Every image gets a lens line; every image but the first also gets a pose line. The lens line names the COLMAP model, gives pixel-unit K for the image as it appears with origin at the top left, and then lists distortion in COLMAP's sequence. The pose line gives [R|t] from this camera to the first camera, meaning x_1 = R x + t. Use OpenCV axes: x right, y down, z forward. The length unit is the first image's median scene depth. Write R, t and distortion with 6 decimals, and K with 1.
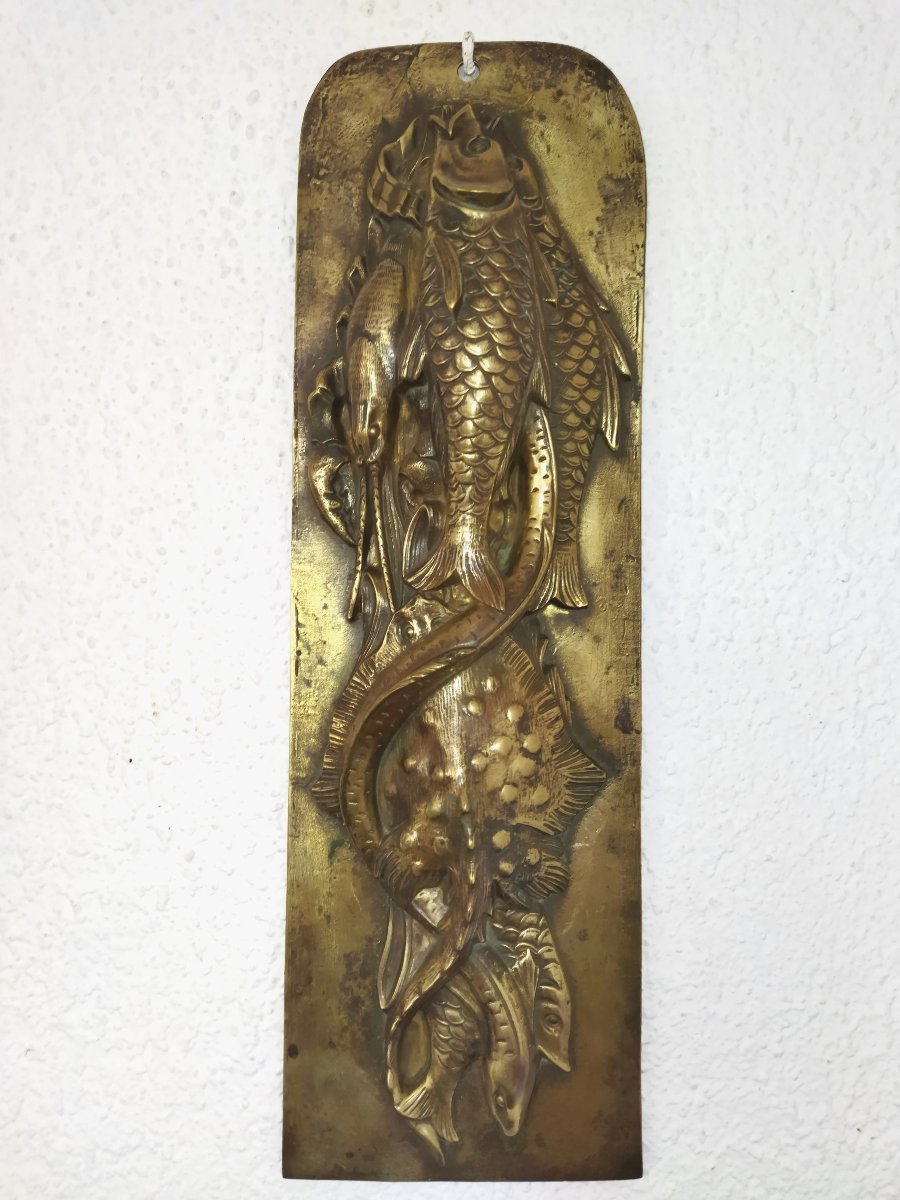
lens RADIAL K [[925.1, 0, 473.9], [0, 925.1, 602.8], [0, 0, 1]] dist [0.030798, -0.078402]
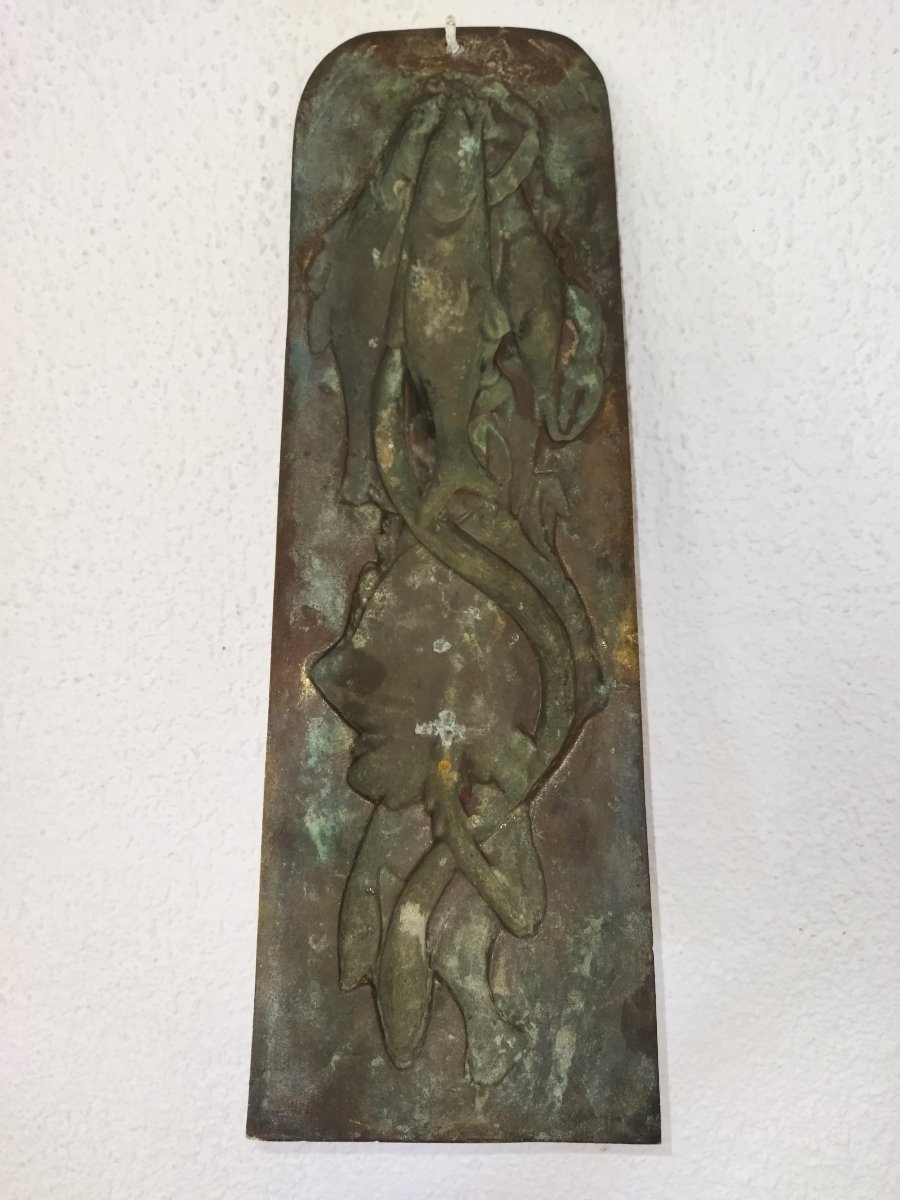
lens RADIAL K [[925.1, 0, 464.2], [0, 925.1, 611.7], [0, 0, 1]] dist [0.030798, -0.078402]
pose [[0.989015, -0.014298, -0.147120, 0.161001], [0.041830, 0.981697, 0.185798, -0.110807], [0.141770, -0.189911, 0.971512, -0.218741]]
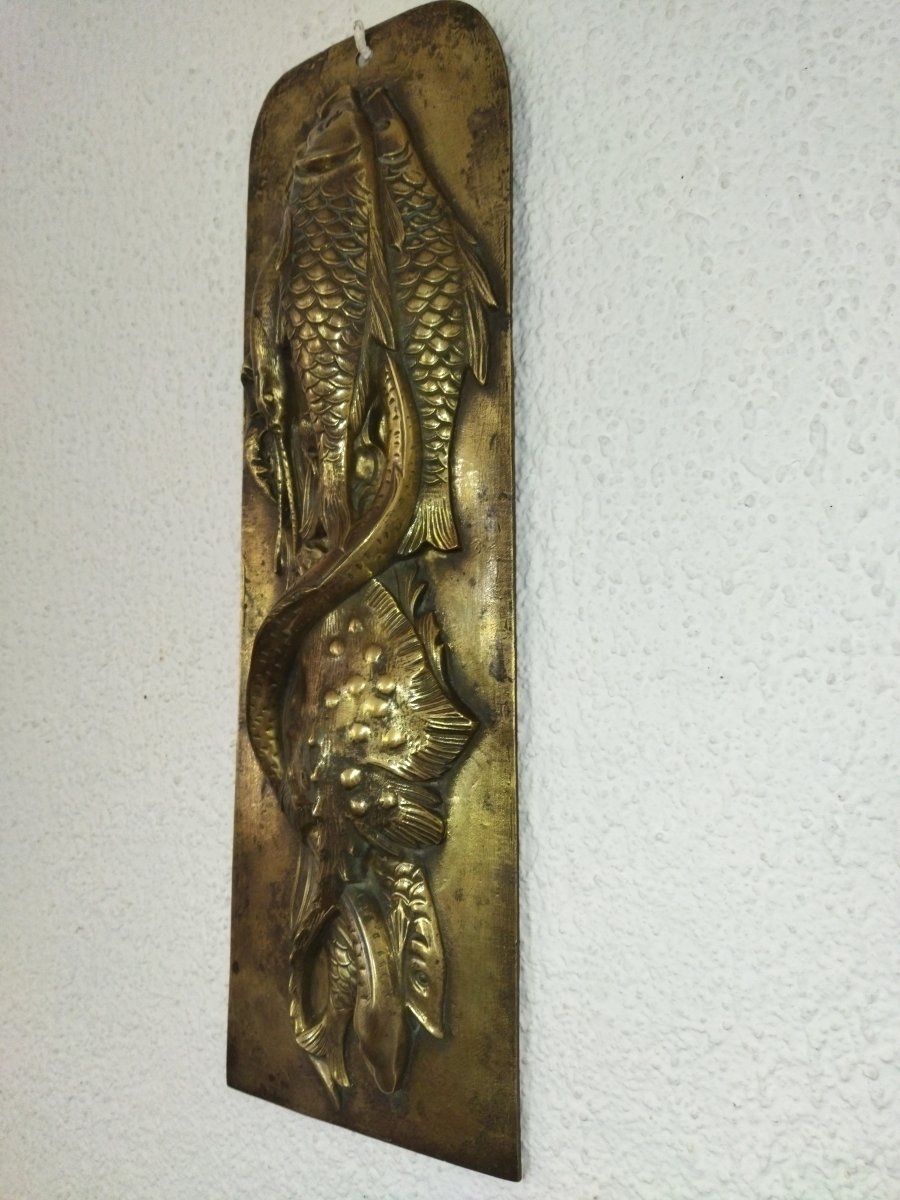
lens RADIAL K [[925.1, 0, 456.5], [0, 925.1, 600.0], [0, 0, 1]] dist [0.030798, -0.078402]
pose [[0.851932, -0.024885, -0.523061, 0.619395], [-0.007666, 0.998170, -0.059975, 0.114642], [0.523596, 0.055104, 0.850182, 0.179353]]
